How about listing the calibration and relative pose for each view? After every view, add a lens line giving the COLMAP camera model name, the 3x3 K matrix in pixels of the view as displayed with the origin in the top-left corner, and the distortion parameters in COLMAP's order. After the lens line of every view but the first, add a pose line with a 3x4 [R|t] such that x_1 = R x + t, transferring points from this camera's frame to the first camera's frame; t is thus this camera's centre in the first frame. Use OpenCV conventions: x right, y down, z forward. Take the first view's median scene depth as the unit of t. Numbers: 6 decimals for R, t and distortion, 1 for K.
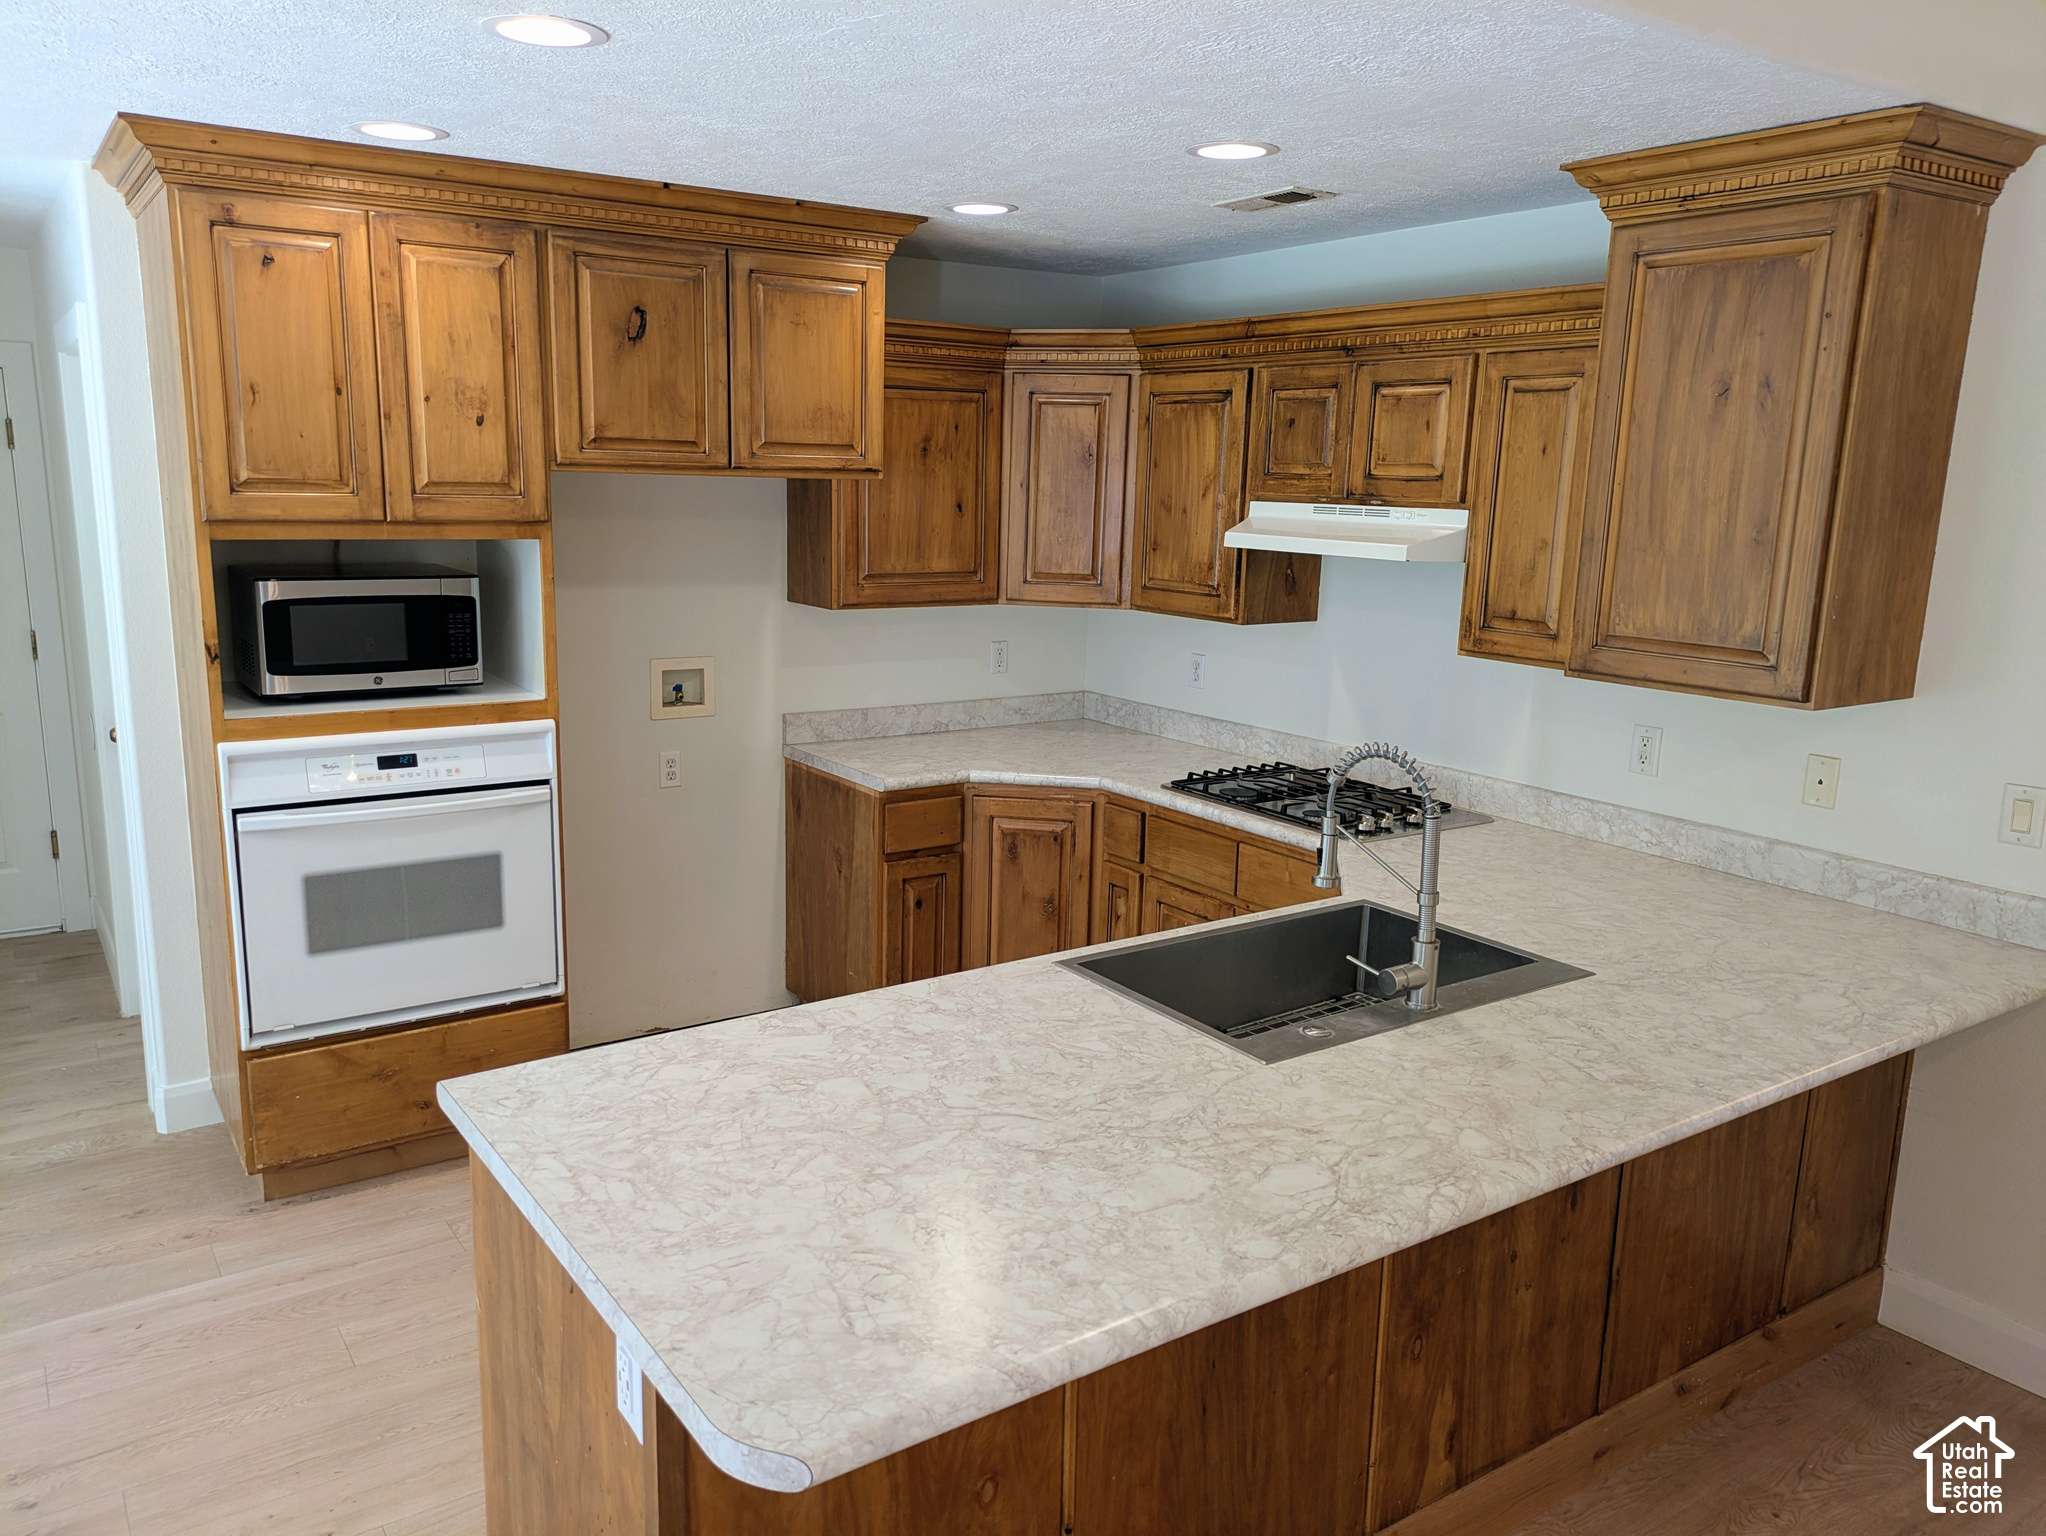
lens RADIAL K [[1520.0, 0, 1023.0], [0, 1520.0, 768.0], [0, 0, 1]] dist [0.023701, 0.000029]
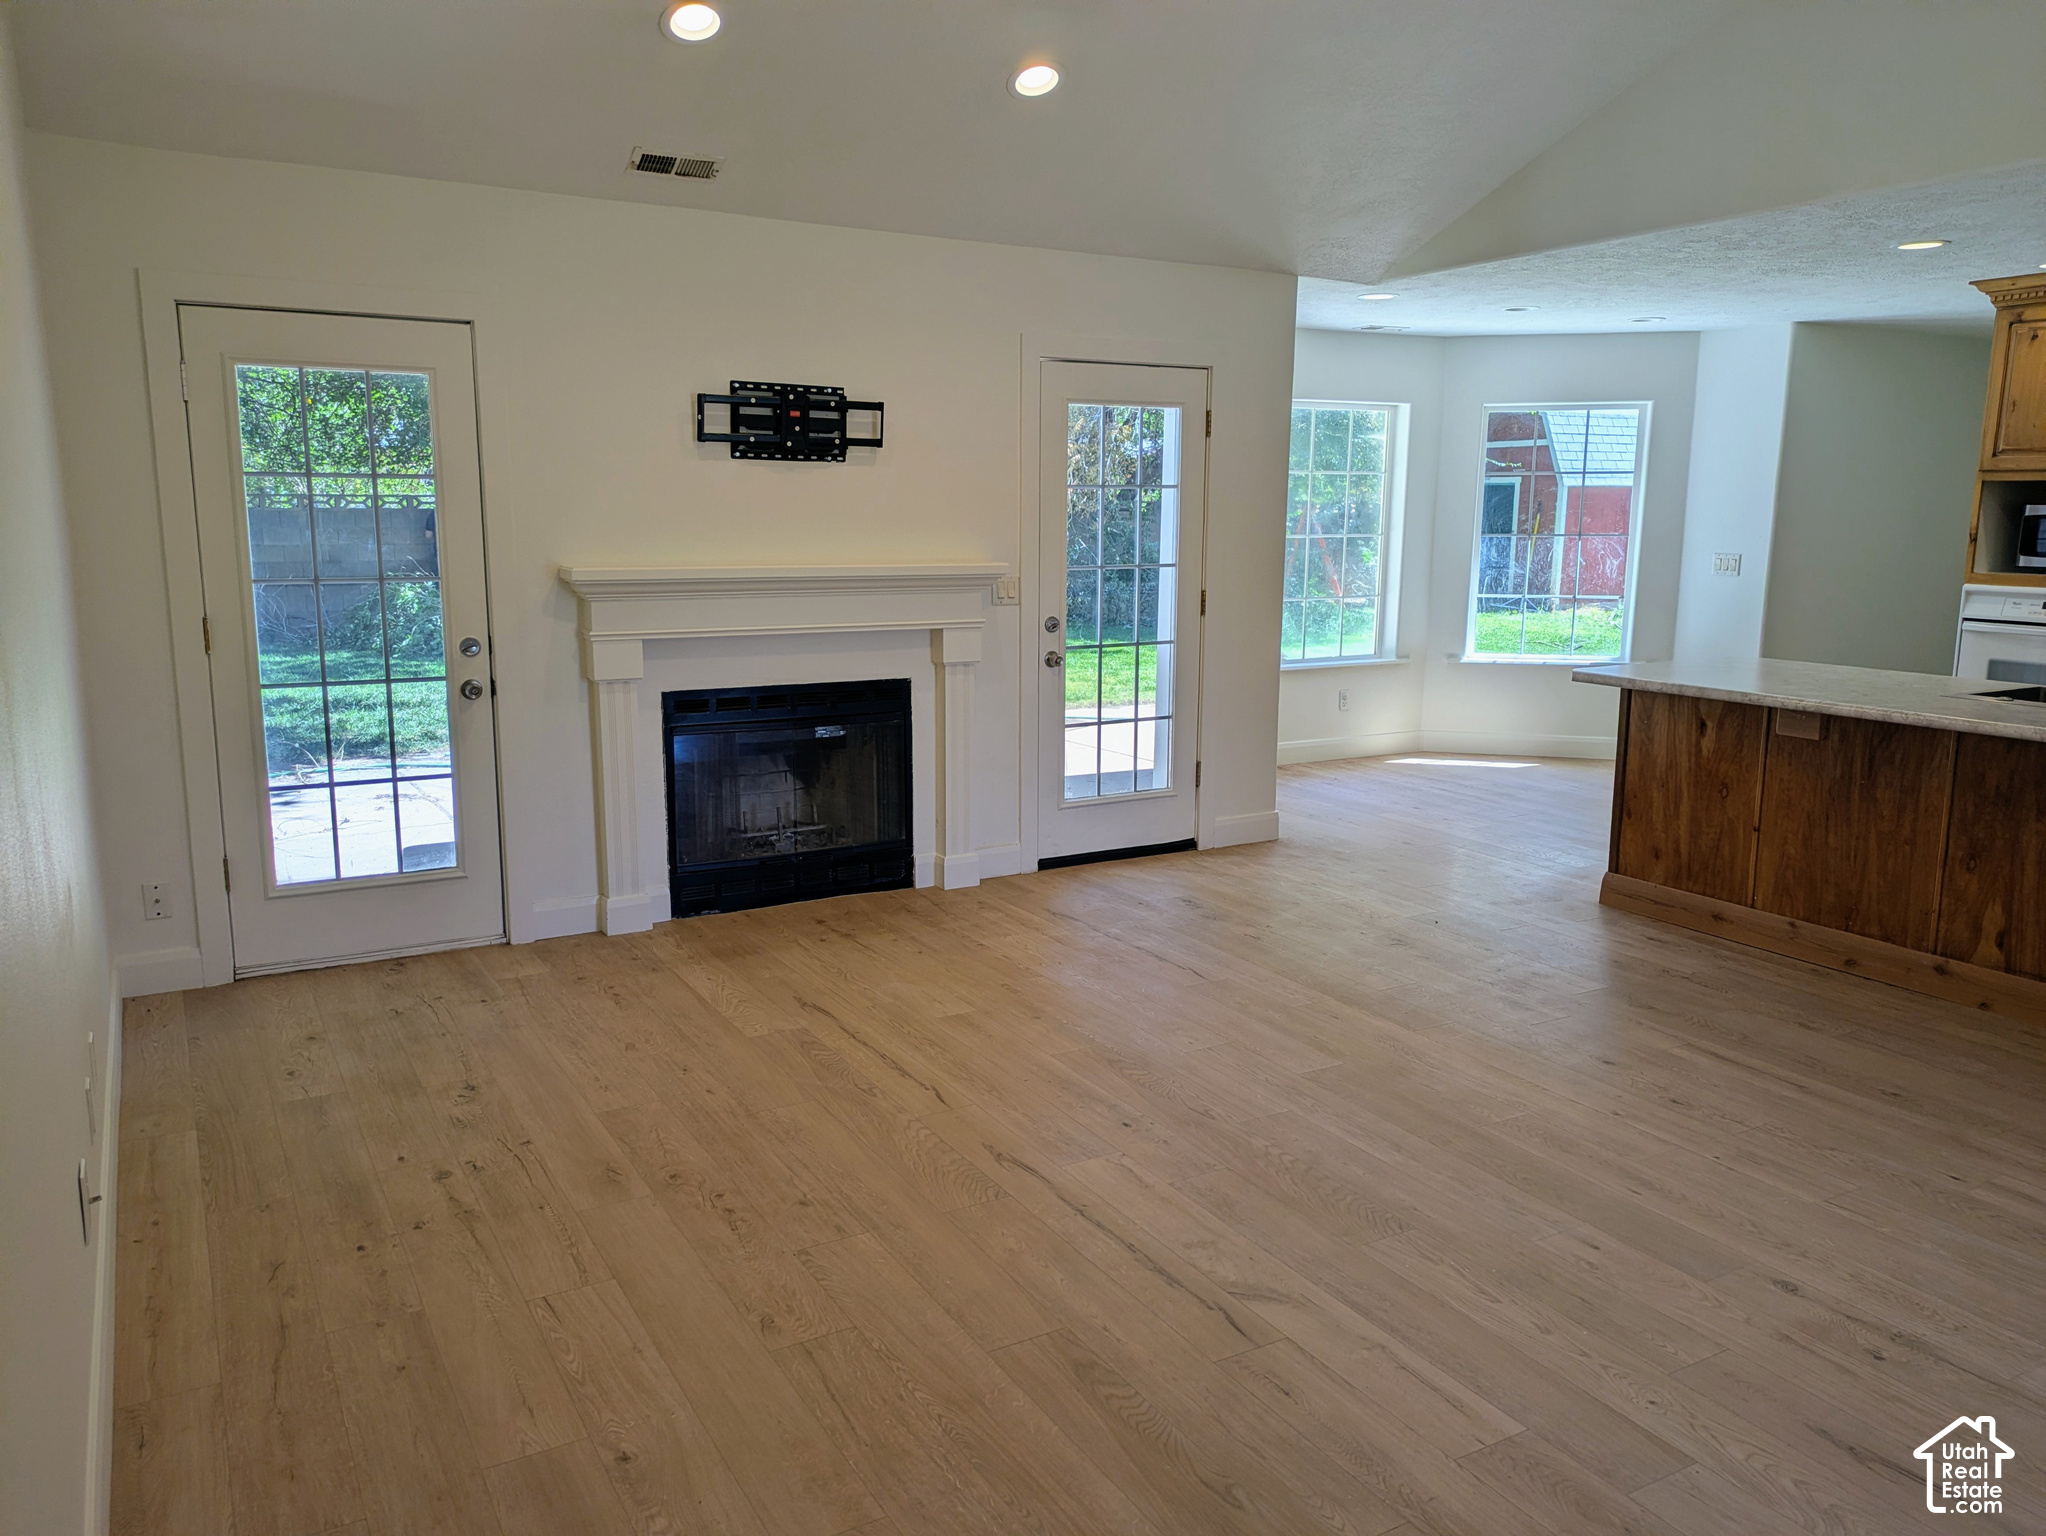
lens RADIAL K [[1520.0, 0, 1023.0], [0, 1520.0, 768.0], [0, 0, 1]] dist [0.023701, 0.000029]
pose [[-0.079714, 0.147011, -0.985918, 1.635304], [-0.208725, 0.964678, 0.160719, 0.155529], [0.974720, 0.218597, -0.046213, -0.051648]]
